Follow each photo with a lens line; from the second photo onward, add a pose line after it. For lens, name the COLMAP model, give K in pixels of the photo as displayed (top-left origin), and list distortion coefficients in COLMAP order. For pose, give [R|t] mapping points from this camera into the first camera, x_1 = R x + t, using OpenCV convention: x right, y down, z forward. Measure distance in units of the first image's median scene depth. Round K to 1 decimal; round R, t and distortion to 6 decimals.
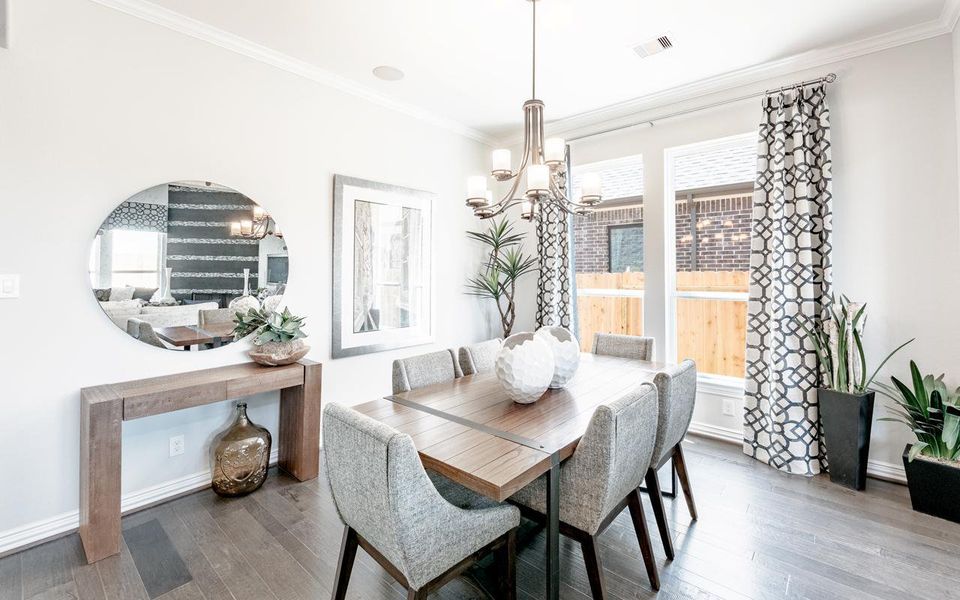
lens RADIAL K [[417.1, 0, 462.8], [0, 417.1, 265.2], [0, 0, 1]] dist [-0.004104, 0.000531]
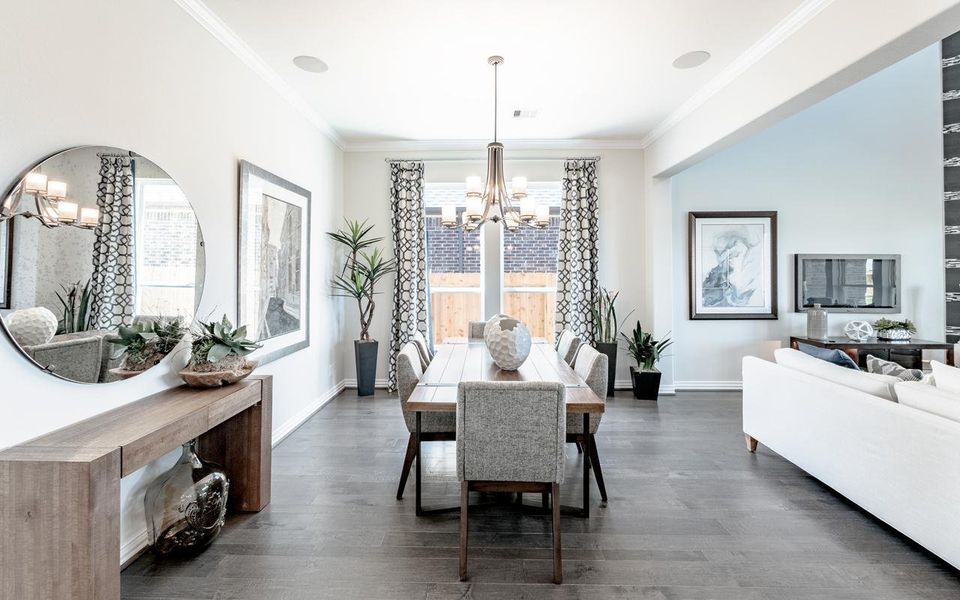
lens RADIAL K [[417.1, 0, 489.6], [0, 417.1, 267.5], [0, 0, 1]] dist [-0.004104, 0.000531]
pose [[0.749785, 0.010719, 0.661595, -0.520260], [-0.012427, 0.999921, -0.002117, -0.000439], [-0.661565, -0.006634, 0.749858, 0.018553]]
